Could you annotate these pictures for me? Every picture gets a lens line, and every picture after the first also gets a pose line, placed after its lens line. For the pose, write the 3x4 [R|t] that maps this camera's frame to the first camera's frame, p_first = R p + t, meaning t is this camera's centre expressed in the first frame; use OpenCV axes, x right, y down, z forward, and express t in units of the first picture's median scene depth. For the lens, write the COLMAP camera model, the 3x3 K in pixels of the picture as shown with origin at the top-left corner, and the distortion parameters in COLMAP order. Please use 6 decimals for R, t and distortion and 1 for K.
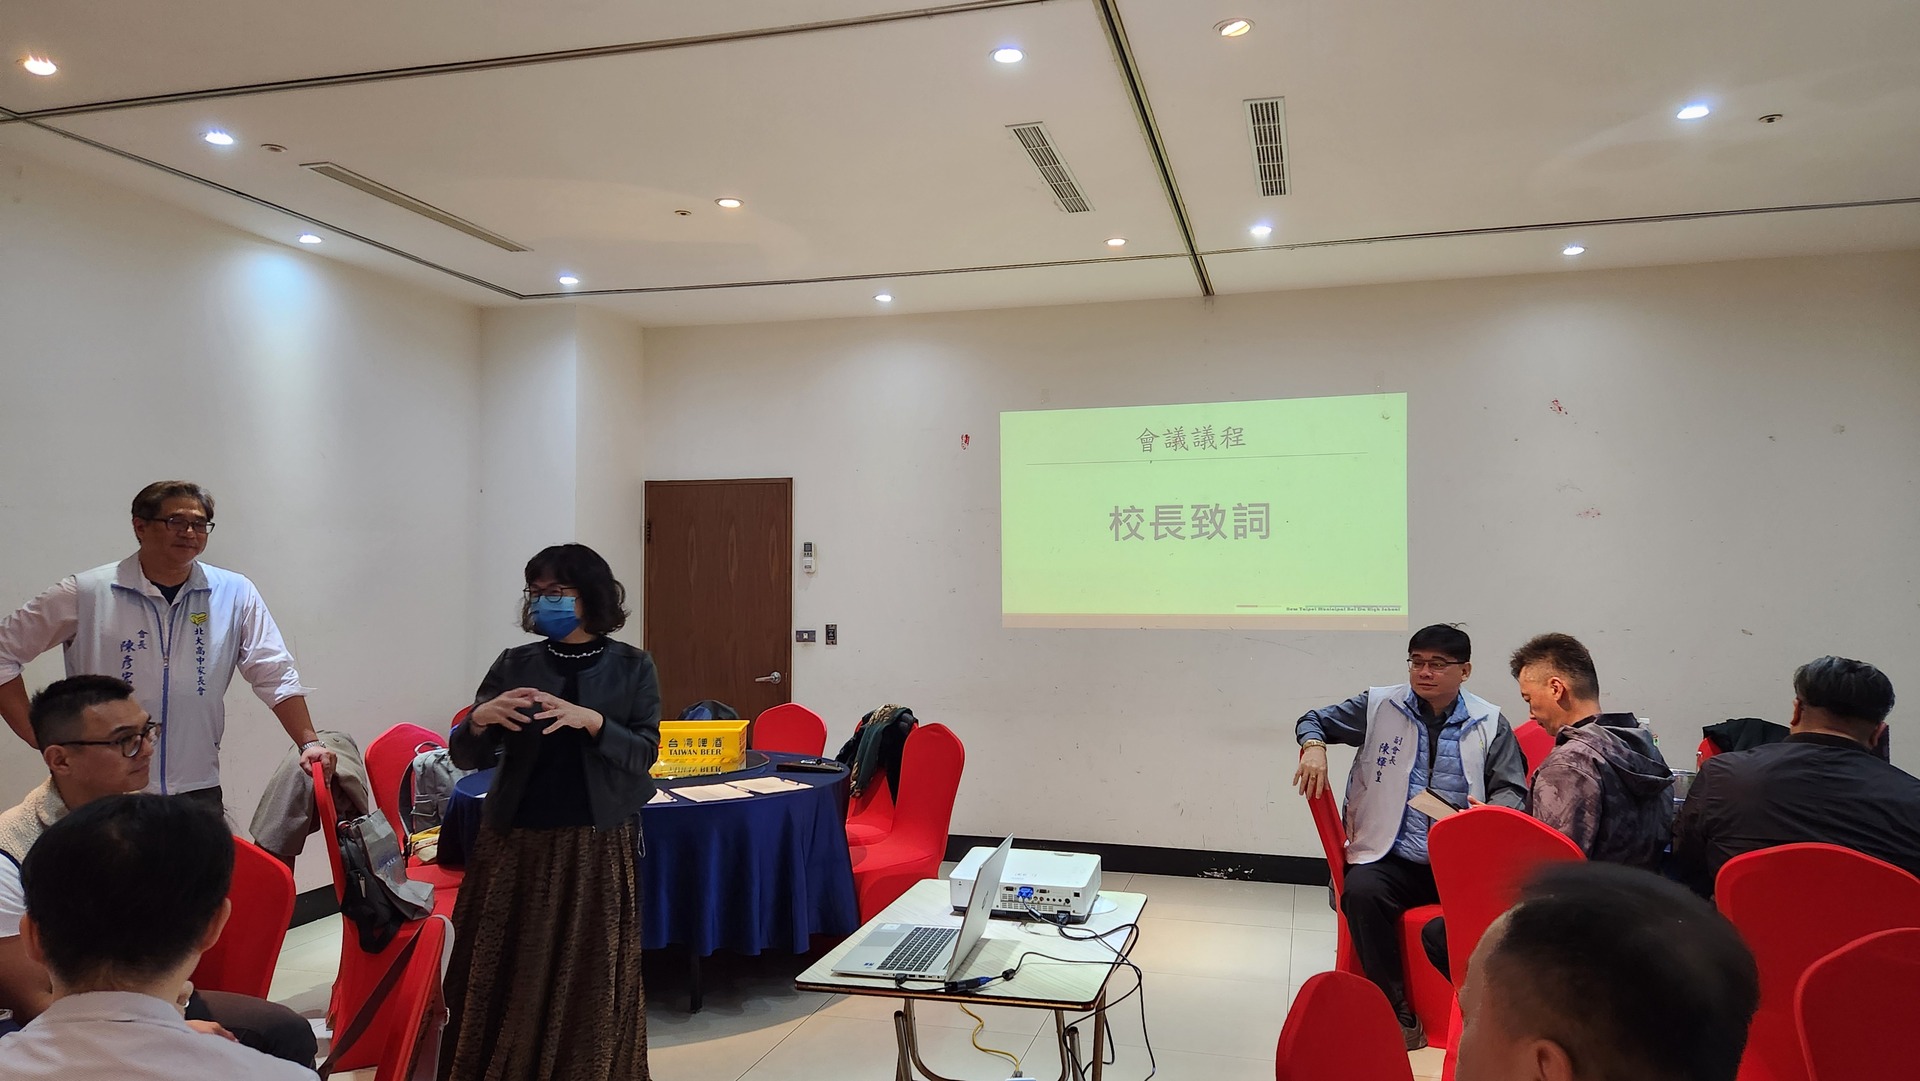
lens RADIAL K [[1279.9, 0, 964.8], [0, 1279.9, 548.1], [0, 0, 1]] dist [0.083357, -0.073514]
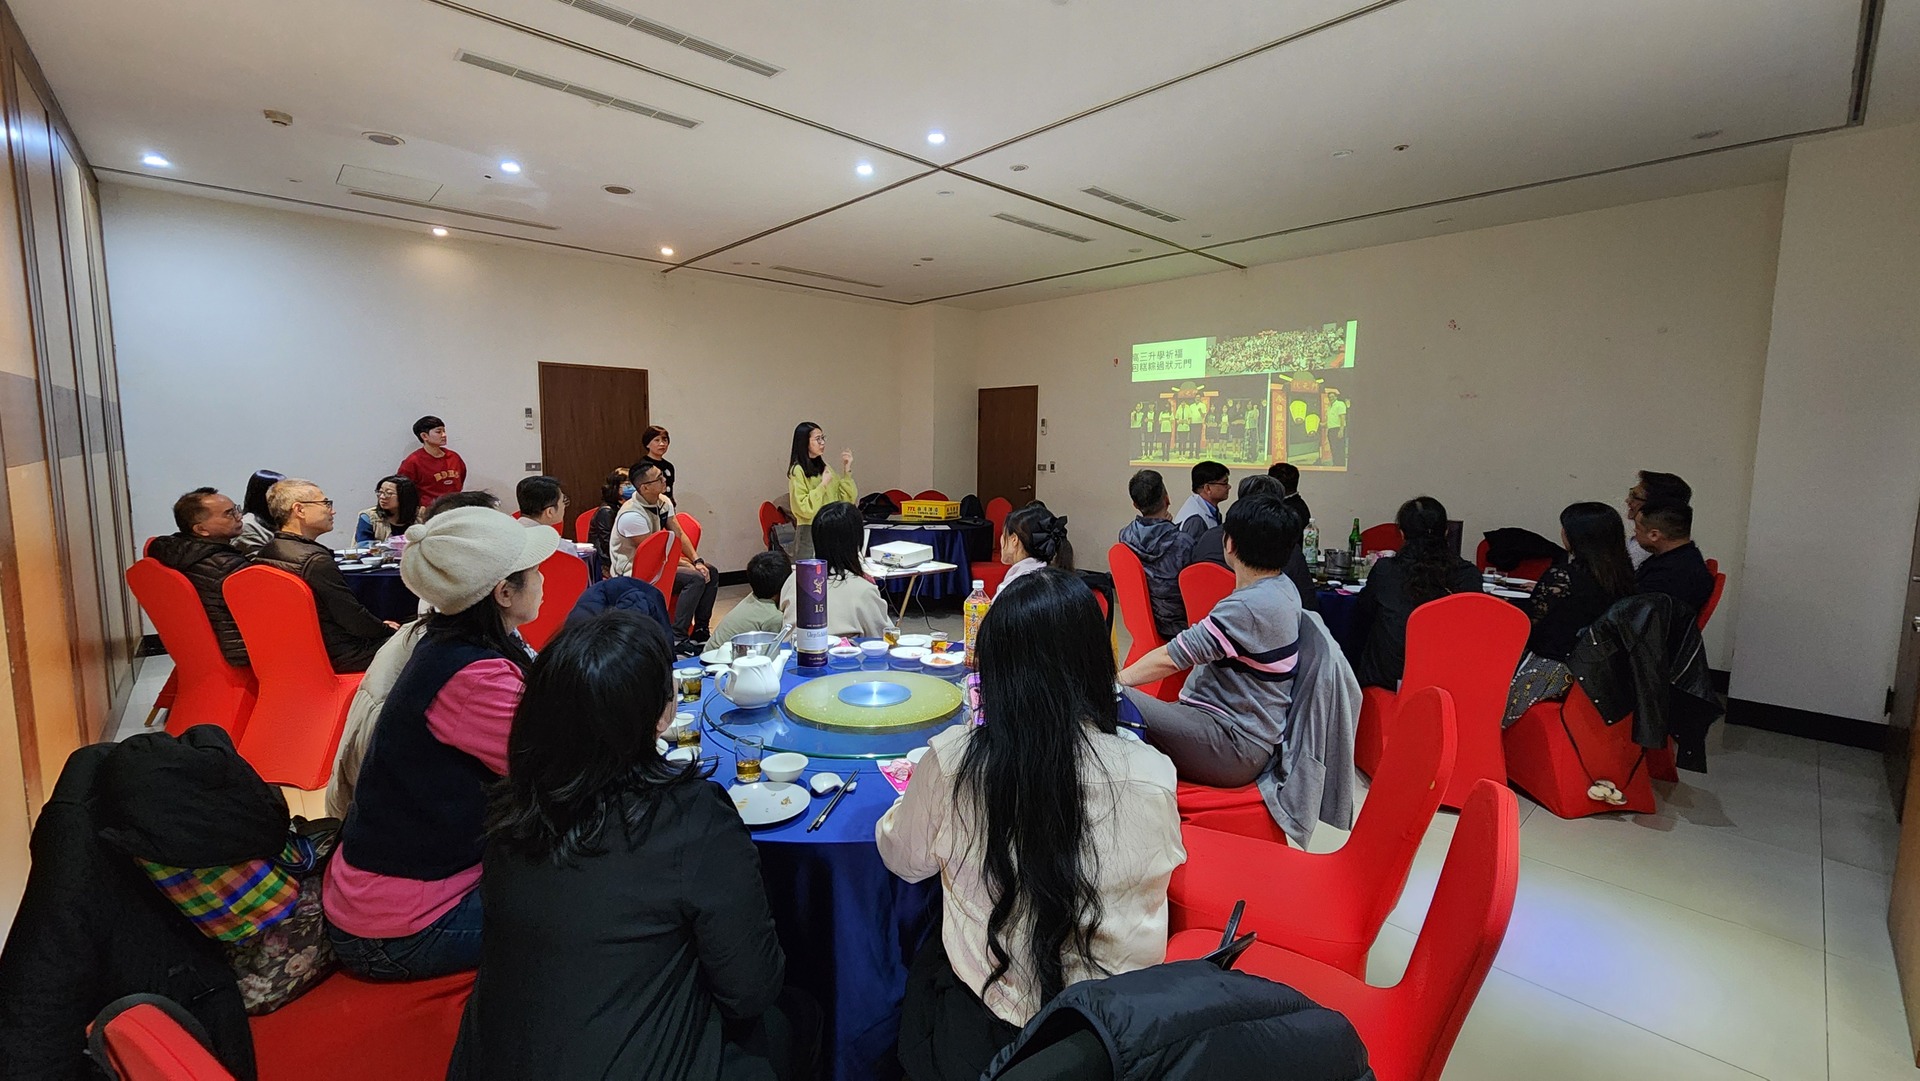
lens RADIAL K [[781.3, 0, 945.8], [0, 781.3, 530.2], [0, 0, 1]] dist [-0.000354, -0.000301]
pose [[0.846444, 0.068582, -0.528043, 0.480780], [0.001181, 0.991427, 0.130659, 0.009287], [0.532476, -0.111219, 0.839106, -0.111795]]
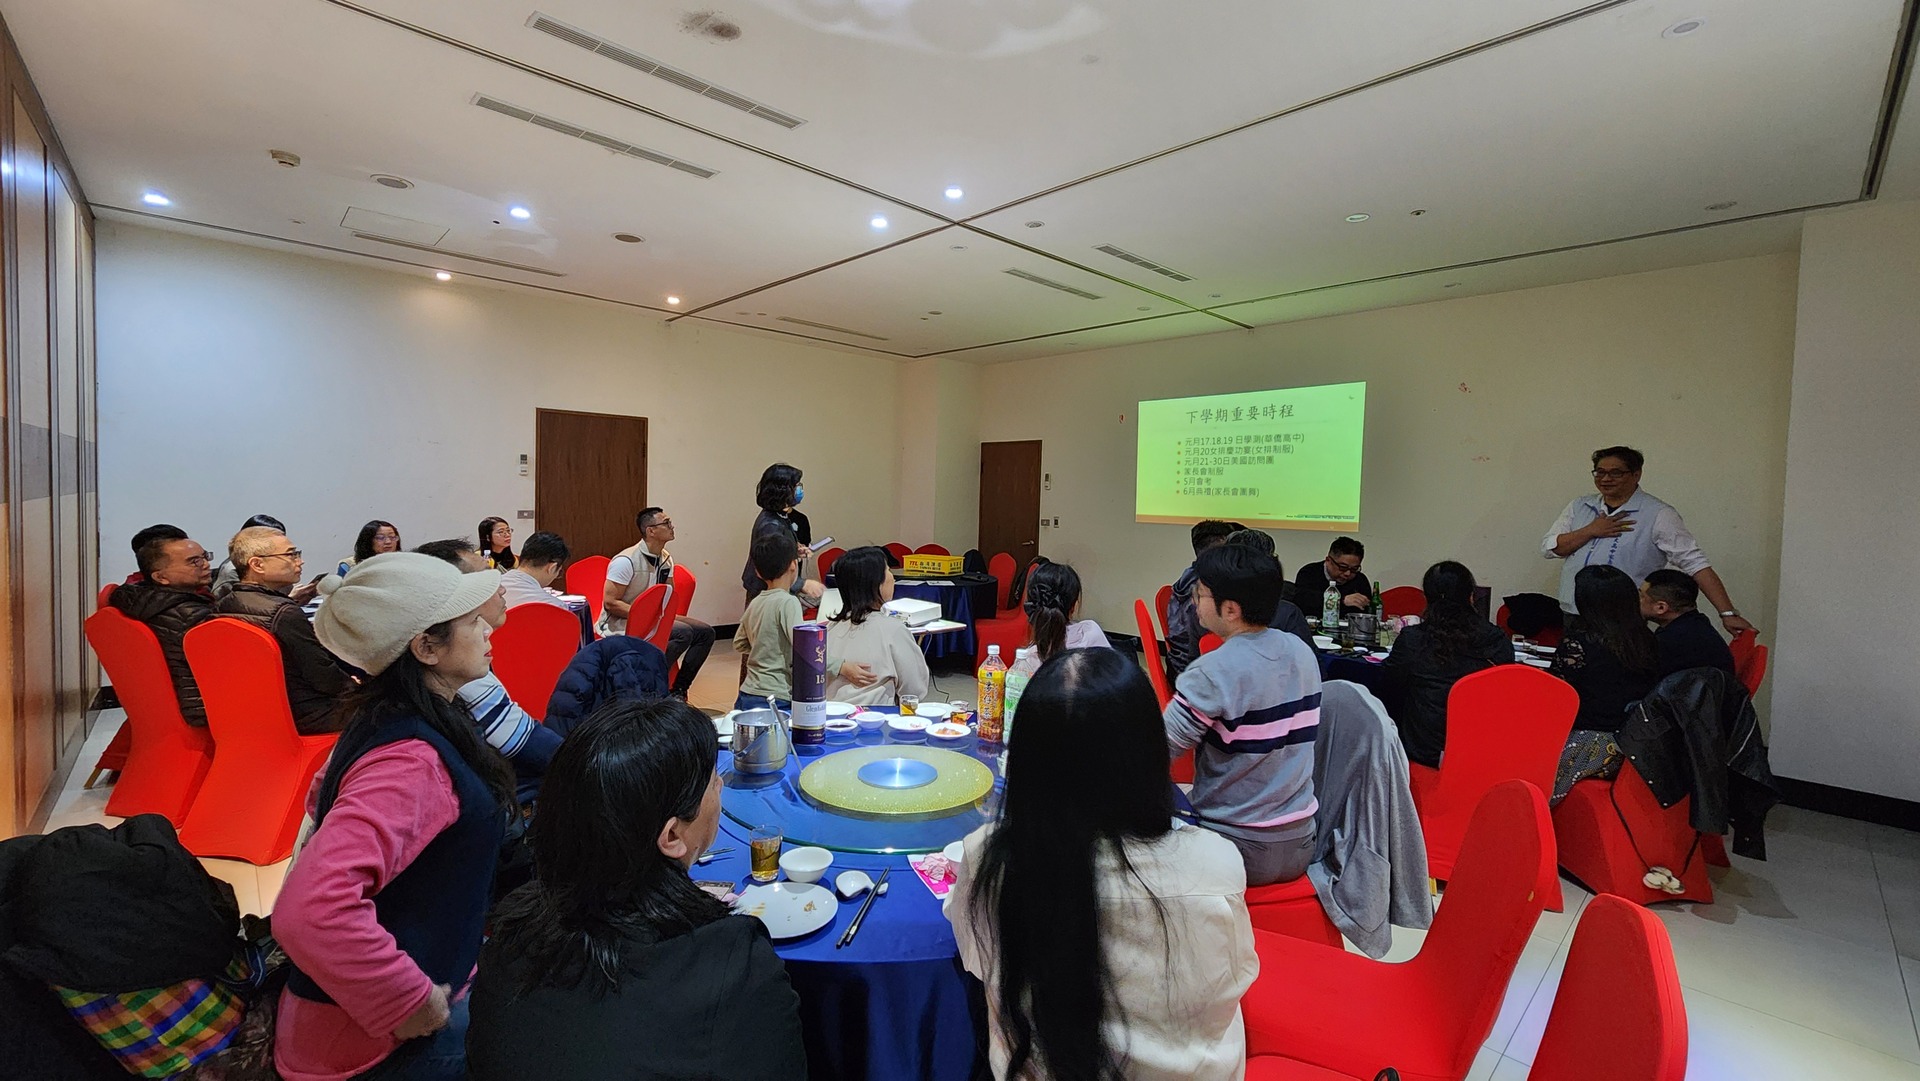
lens RADIAL K [[785.8, 0, 949.4], [0, 785.8, 527.4], [0, 0, 1]] dist [0.000054, -0.000062]
pose [[0.853371, 0.044790, -0.519376, 0.454334], [-0.015052, 0.998004, 0.061335, 0.006750], [0.521086, -0.044524, 0.852342, -0.102310]]
